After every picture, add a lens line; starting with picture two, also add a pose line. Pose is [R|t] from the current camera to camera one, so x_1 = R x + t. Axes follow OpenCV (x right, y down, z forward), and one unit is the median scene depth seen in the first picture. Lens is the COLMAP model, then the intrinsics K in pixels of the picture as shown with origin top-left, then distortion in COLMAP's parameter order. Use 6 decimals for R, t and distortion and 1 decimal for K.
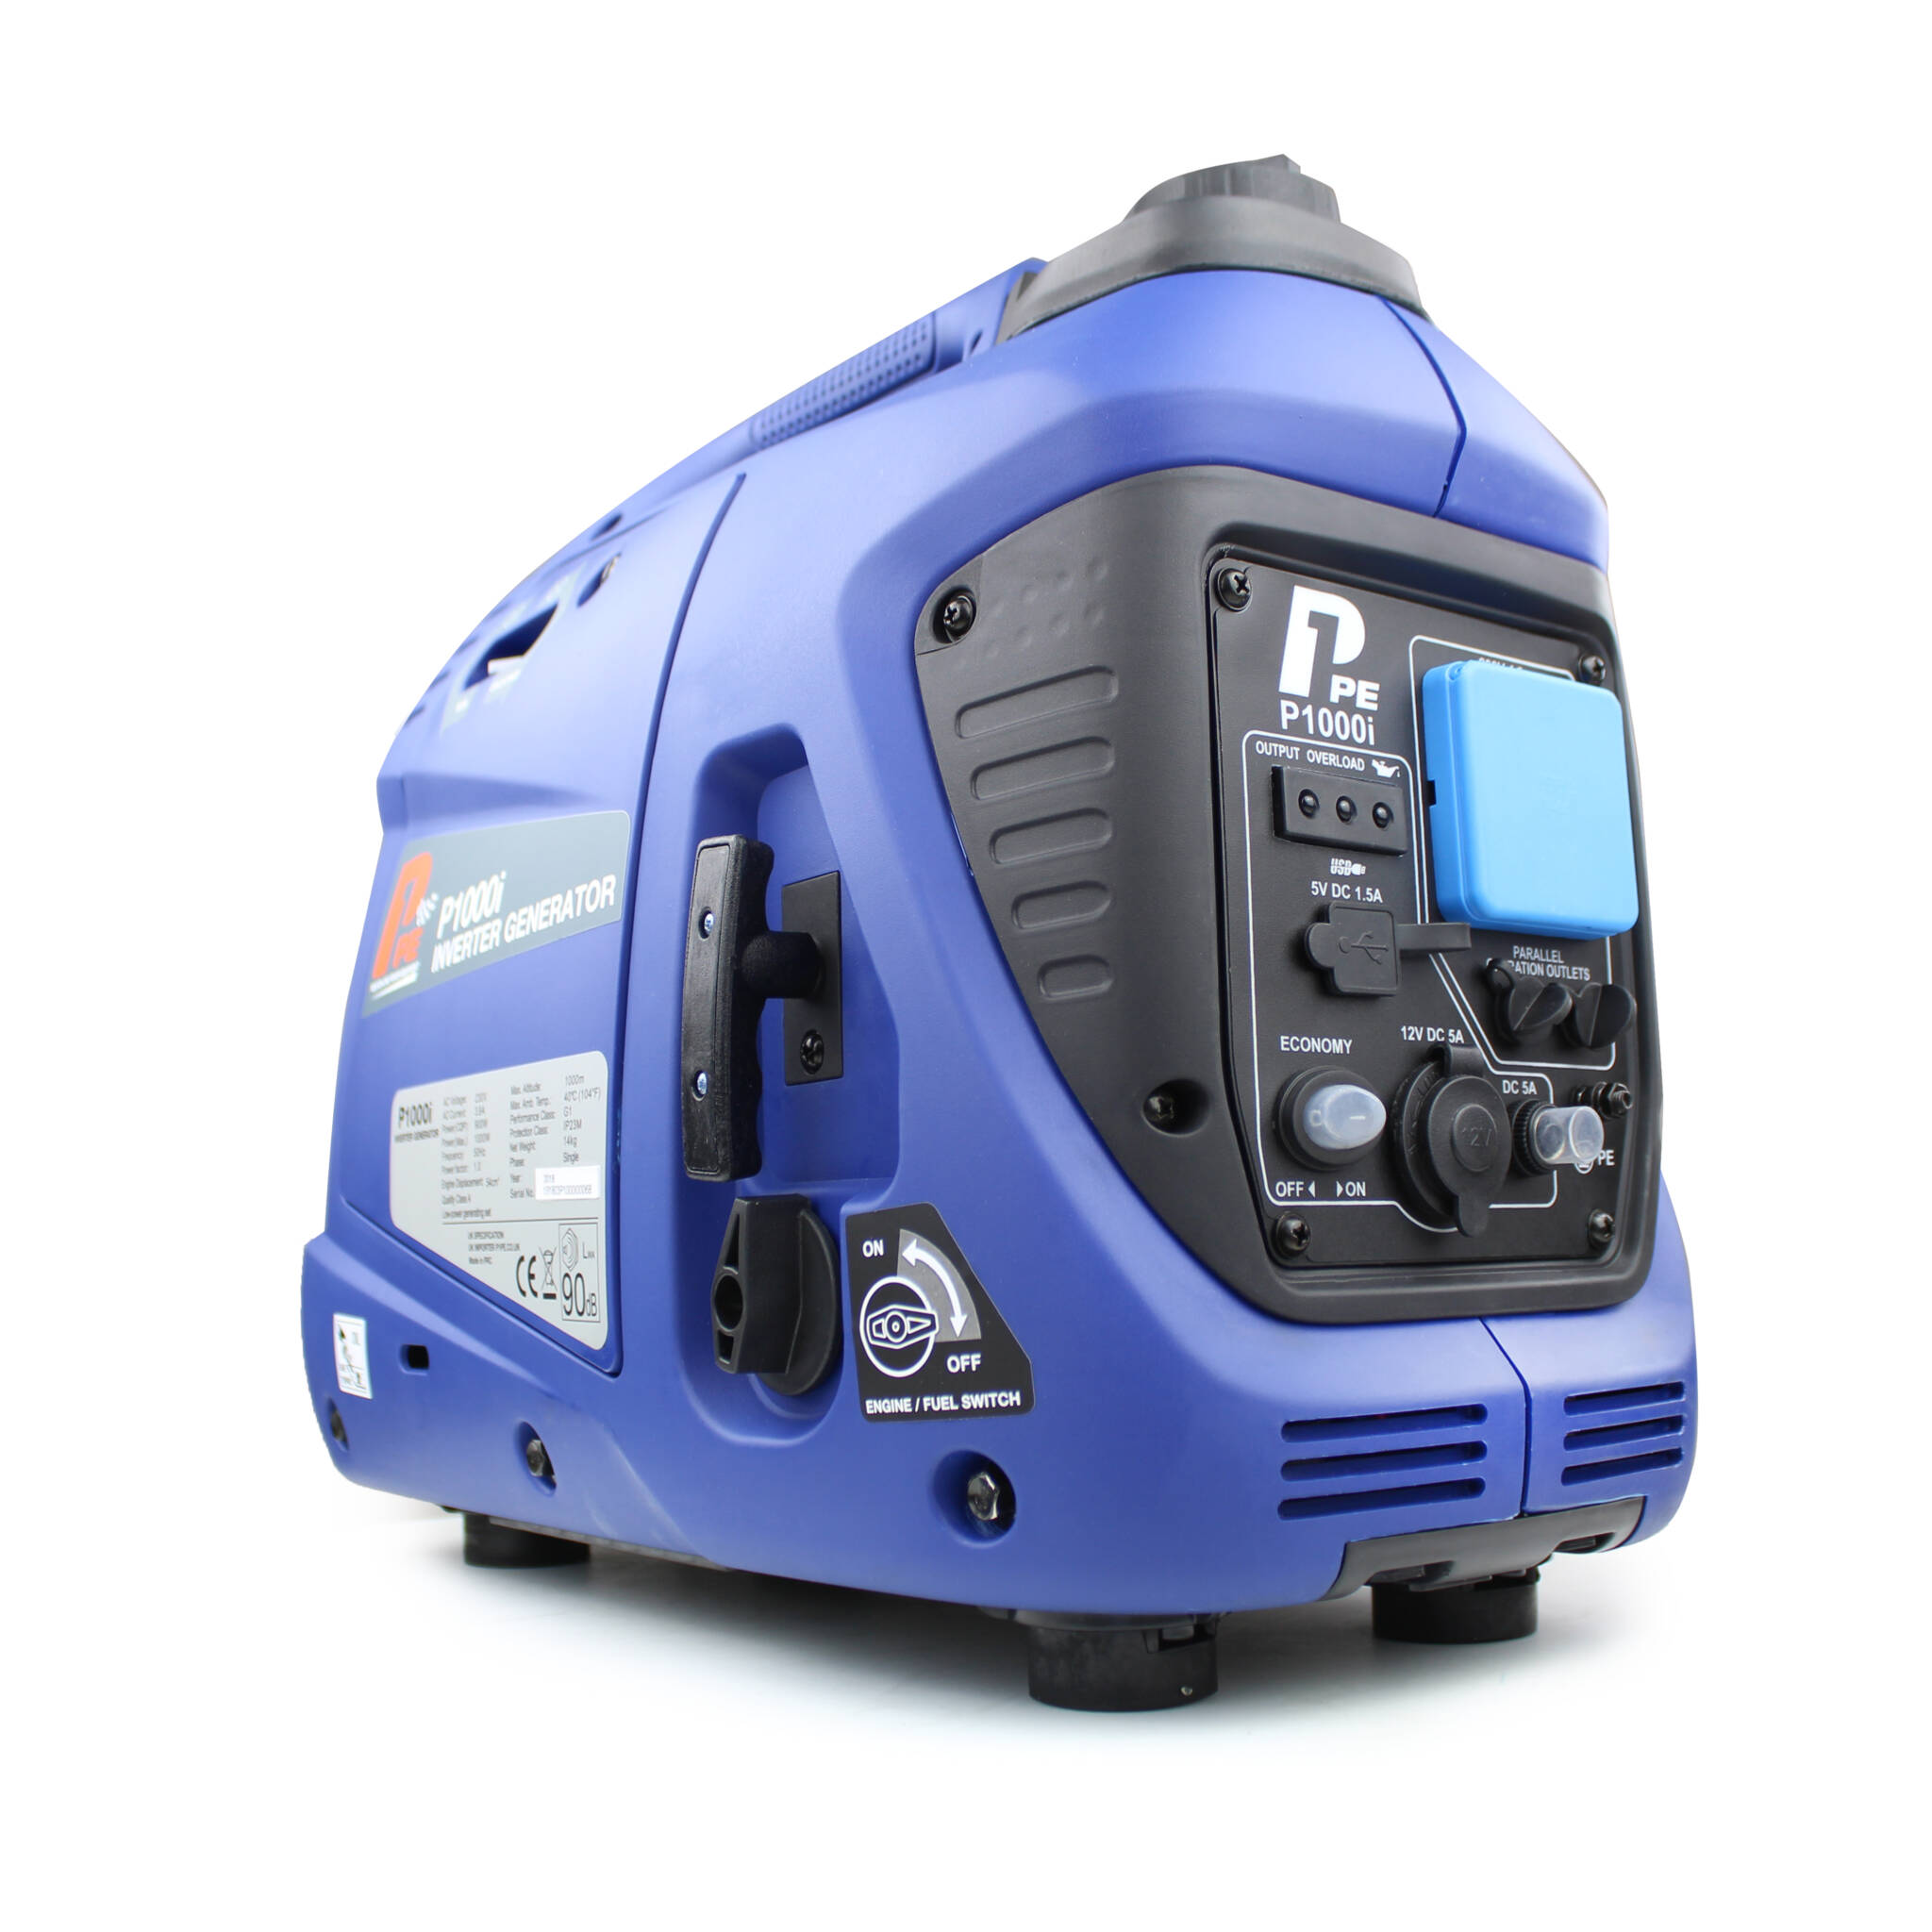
lens RADIAL K [[2212.2, 0, 974.7], [0, 2212.2, 1002.3], [0, 0, 1]] dist [-0.146050, 0.008427]
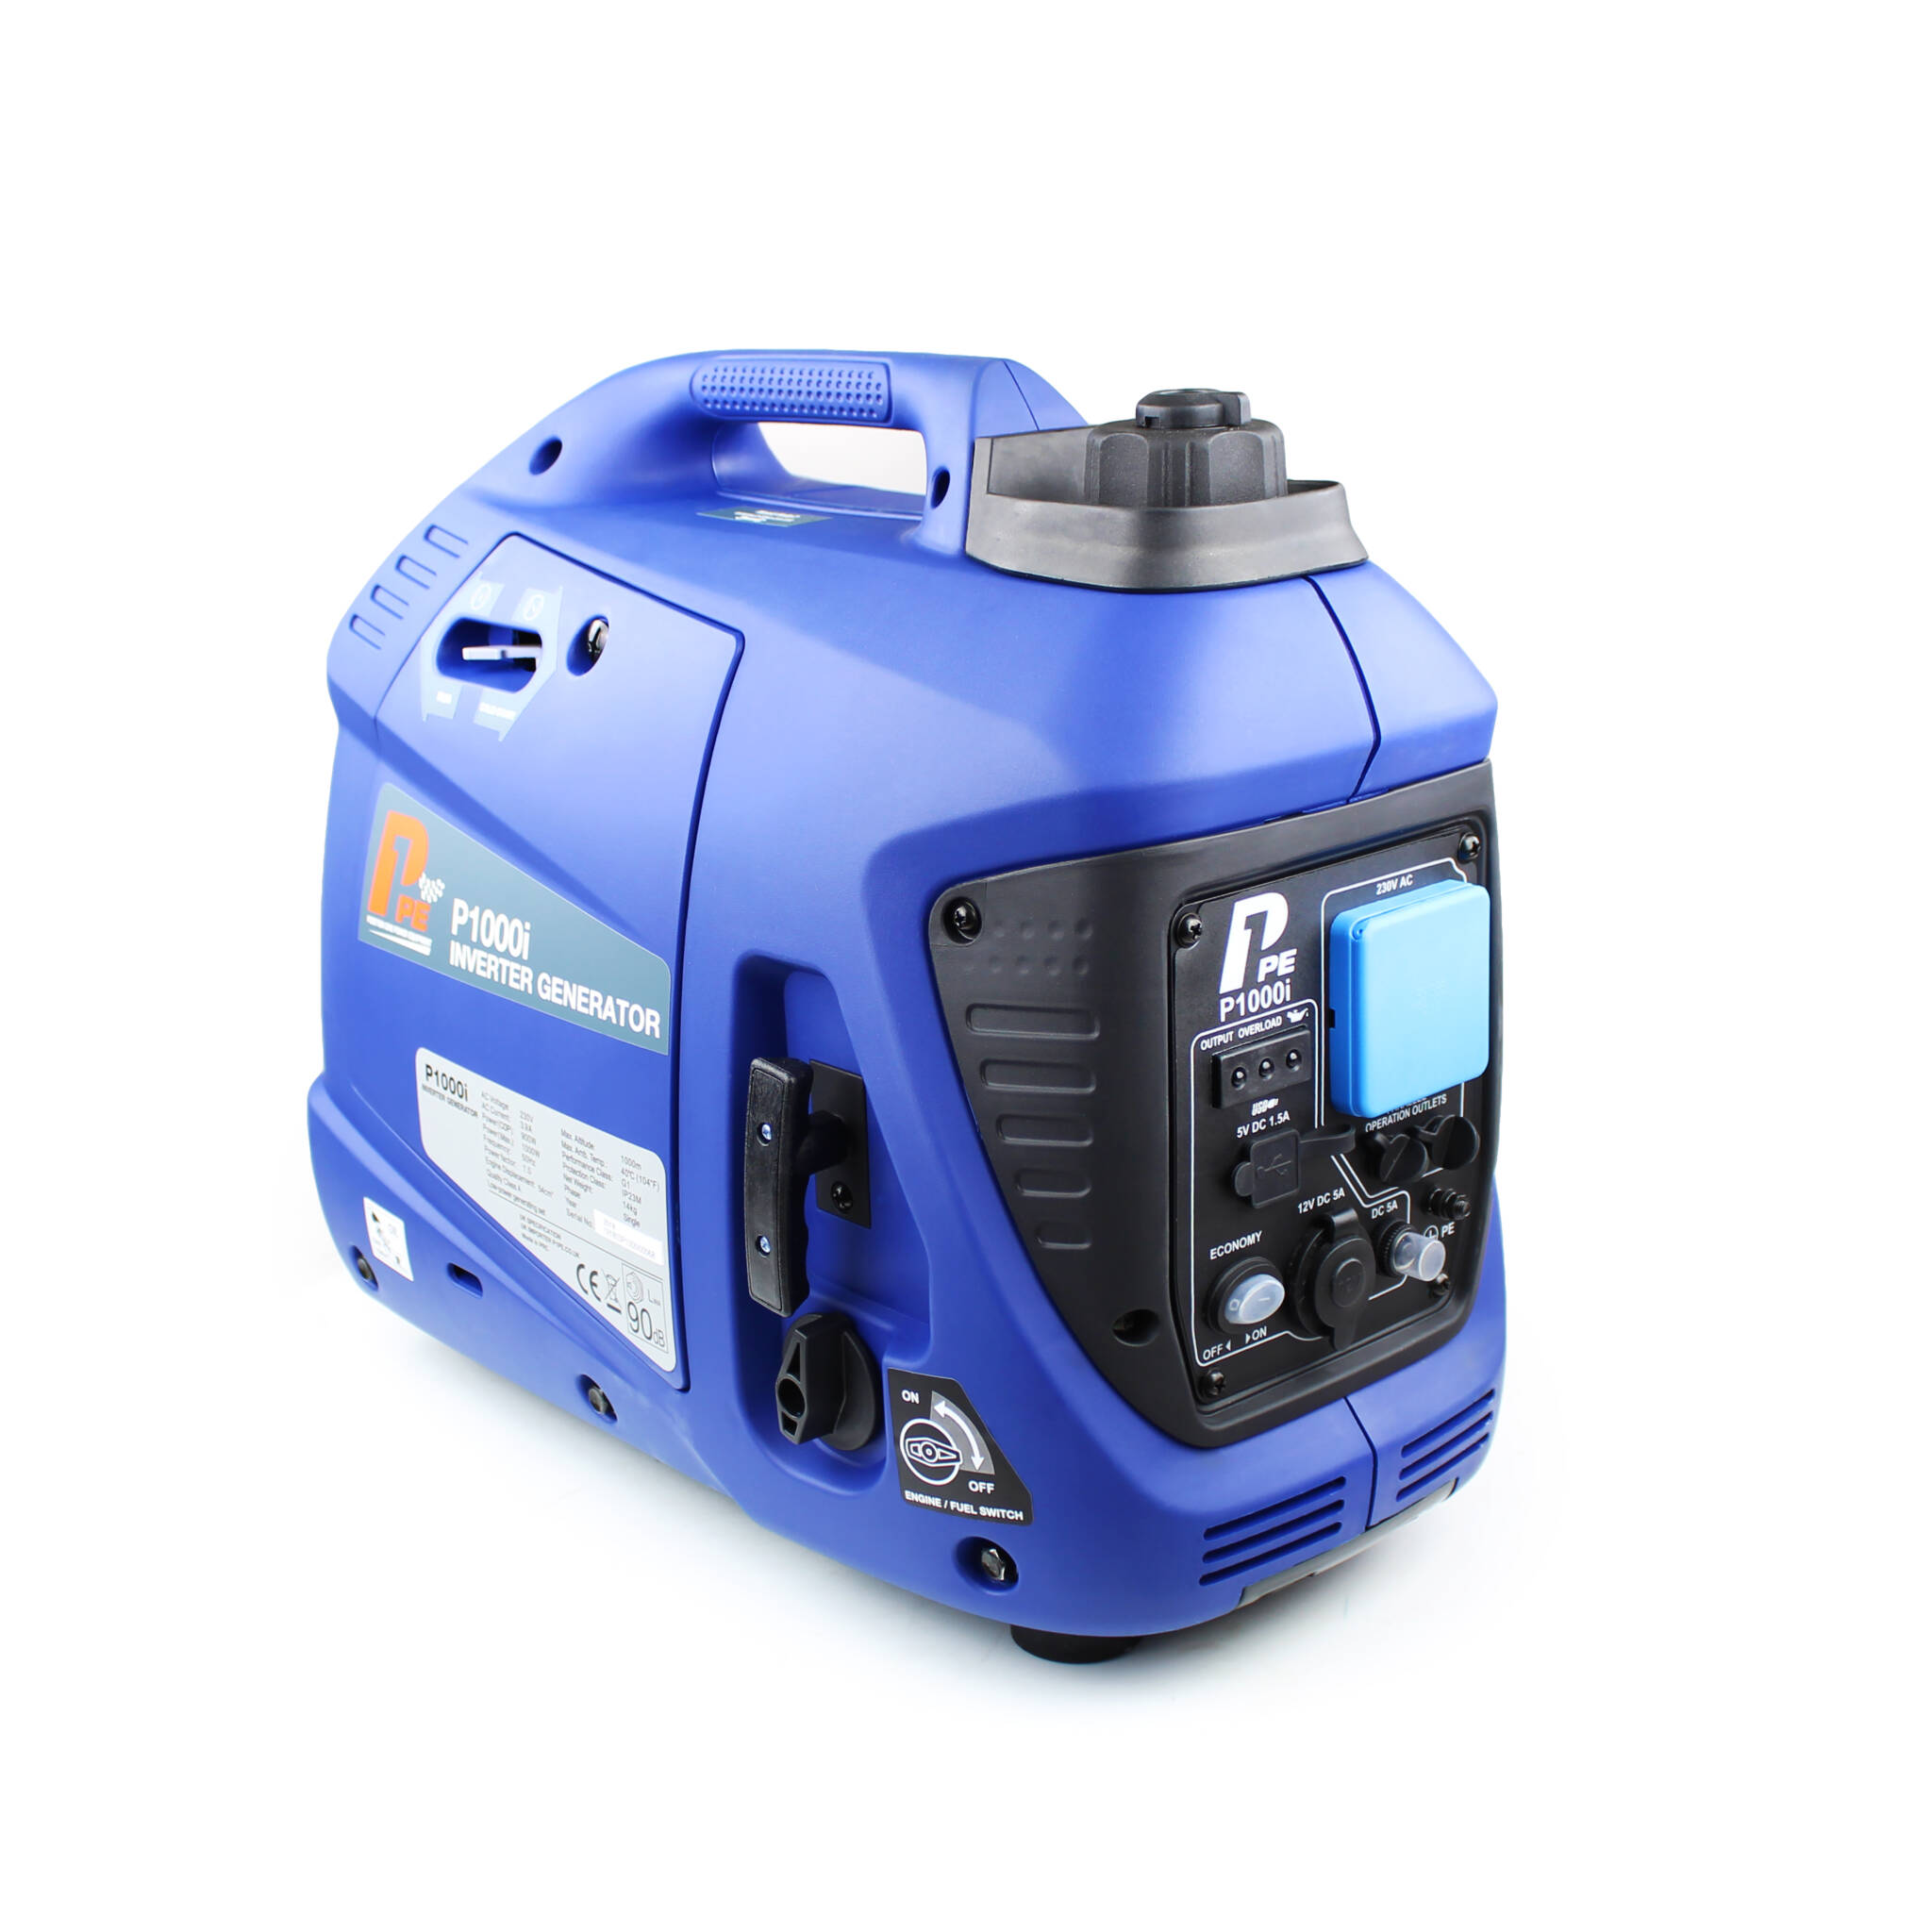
lens RADIAL K [[2787.3, 0, 871.9], [0, 2787.3, 1035.5], [0, 0, 1]] dist [-0.134269, -0.008947]
pose [[0.997646, -0.035140, 0.058883, -0.158911], [0.008019, 0.912611, 0.408751, -0.777042], [-0.068101, -0.407317, 0.910744, -0.468528]]
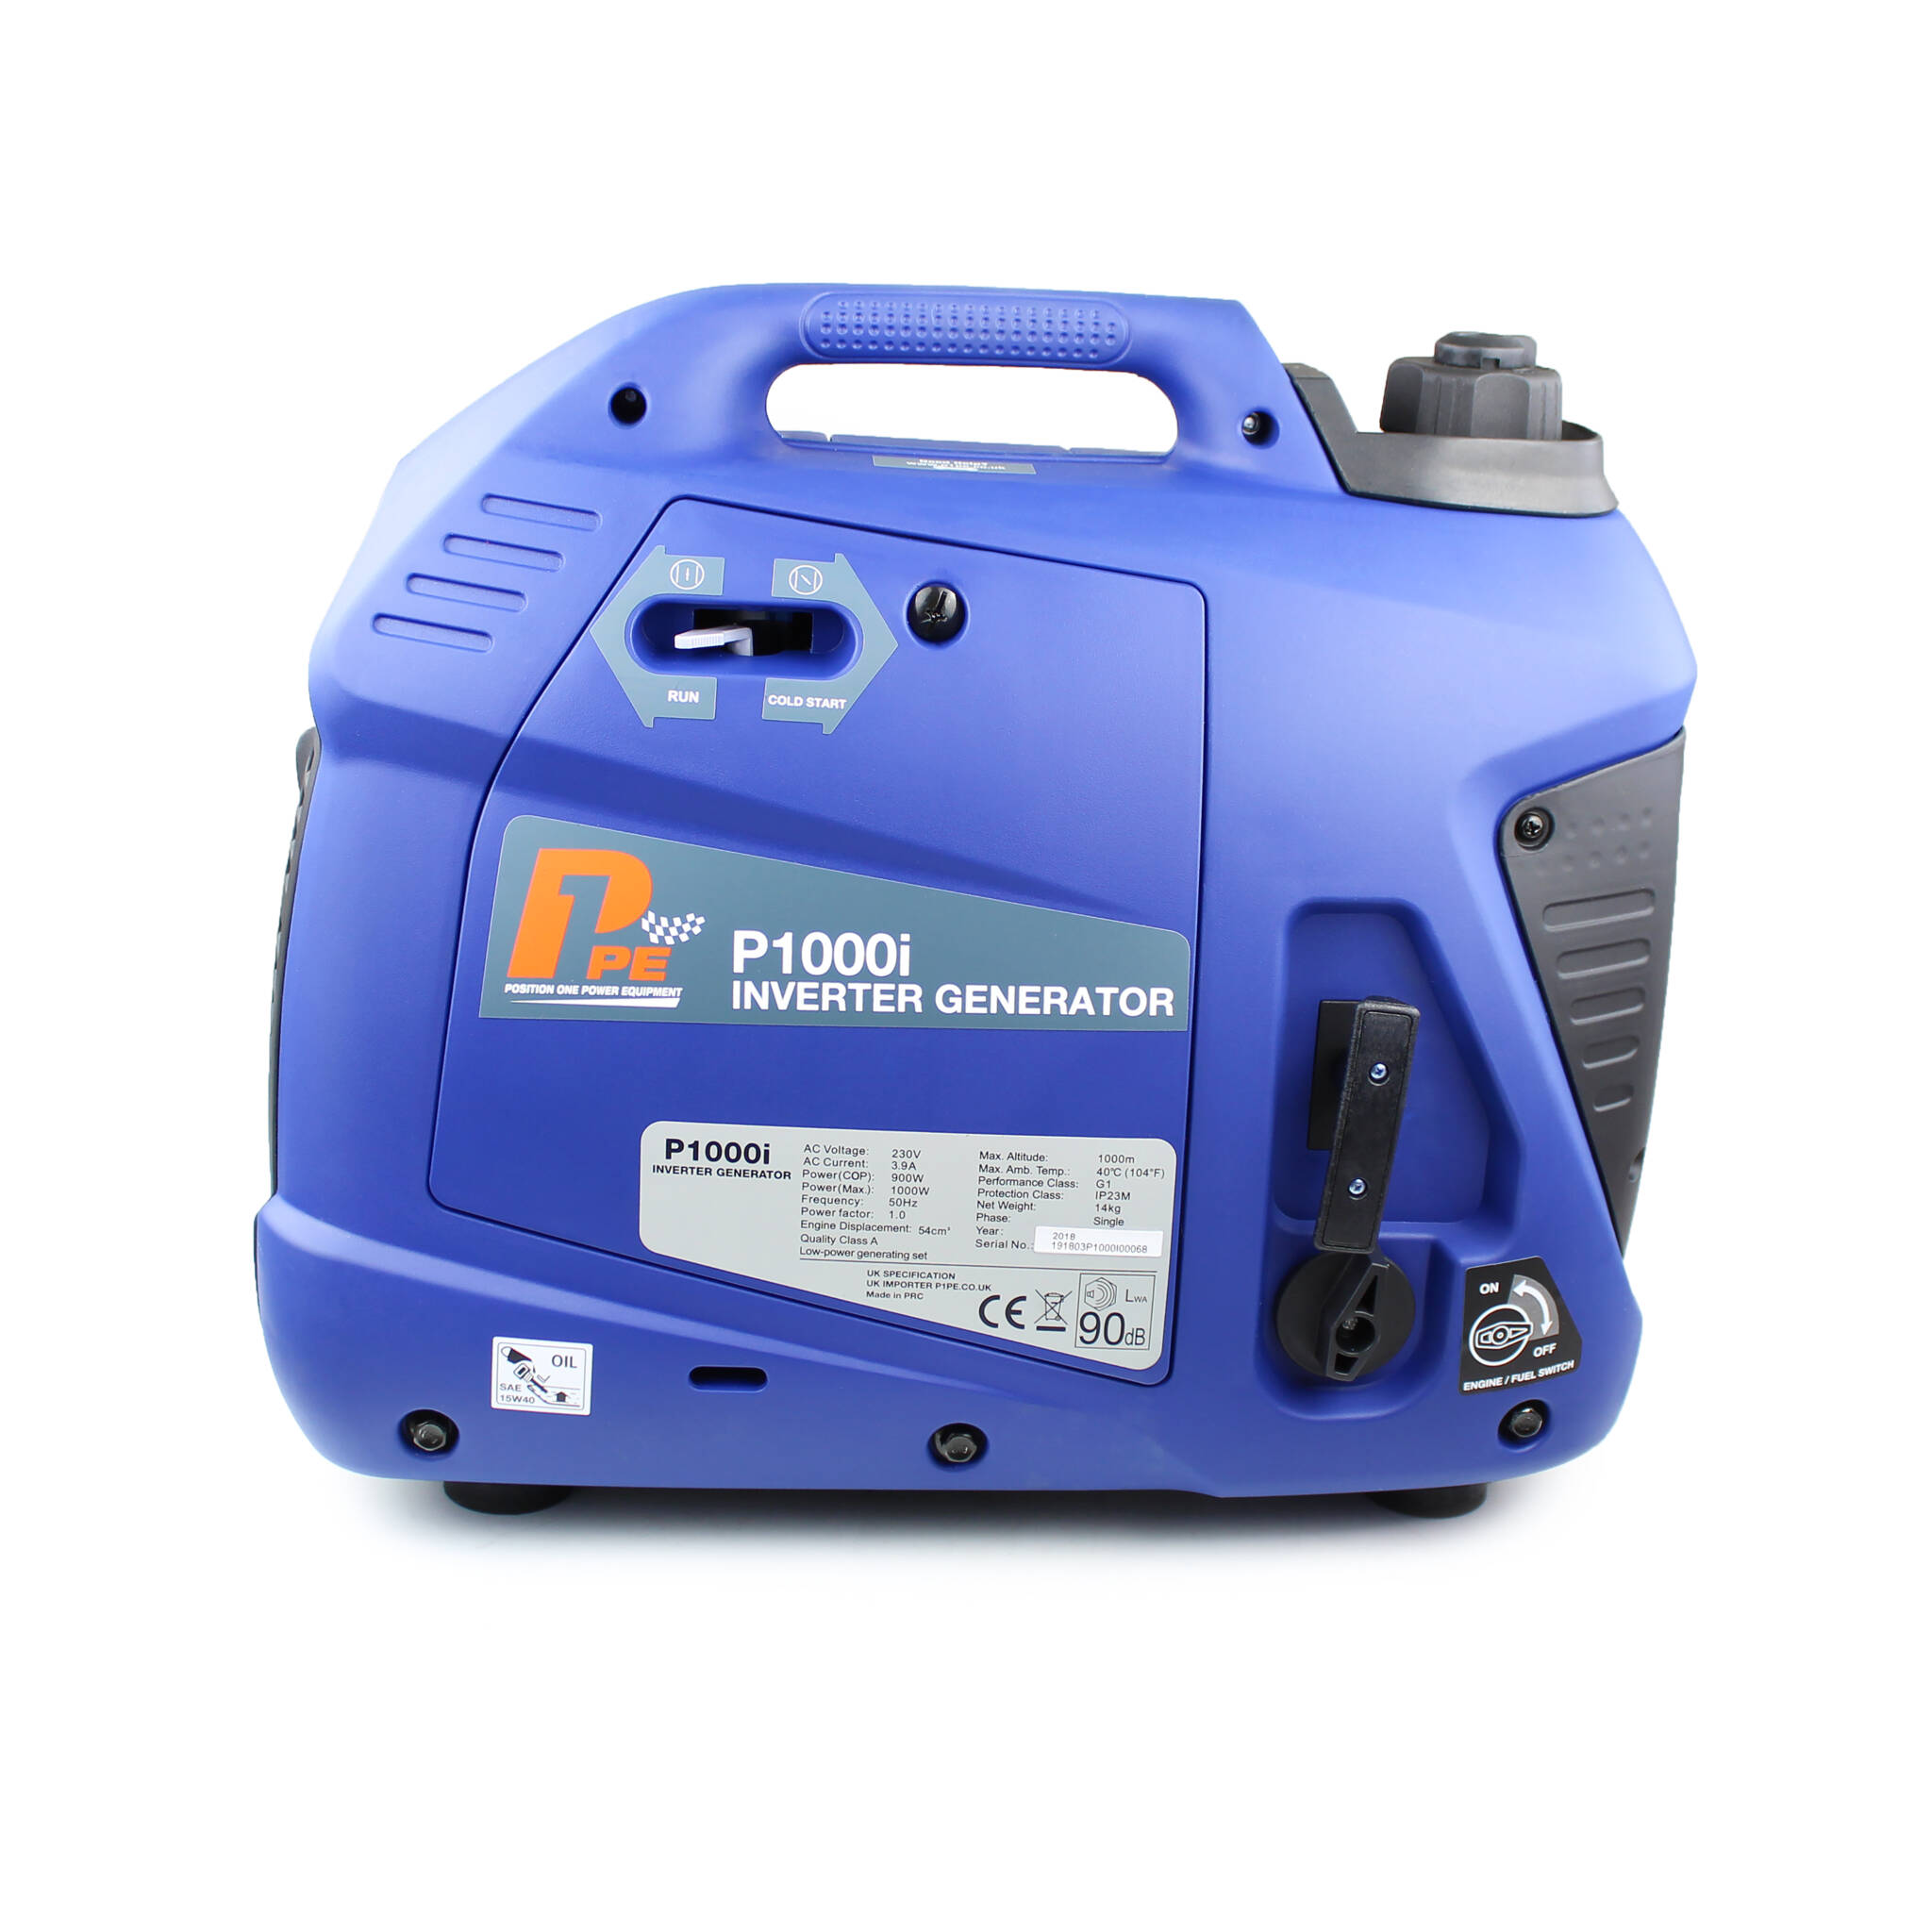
lens RADIAL K [[3009.4, 0, 1028.2], [0, 3009.4, 963.2], [0, 0, 1]] dist [-0.126743, -0.028368]
pose [[0.518127, -0.204033, 0.830611, -1.739126], [-0.160941, 0.930525, 0.328970, -0.664901], [-0.840025, -0.304128, 0.449293, 0.421970]]
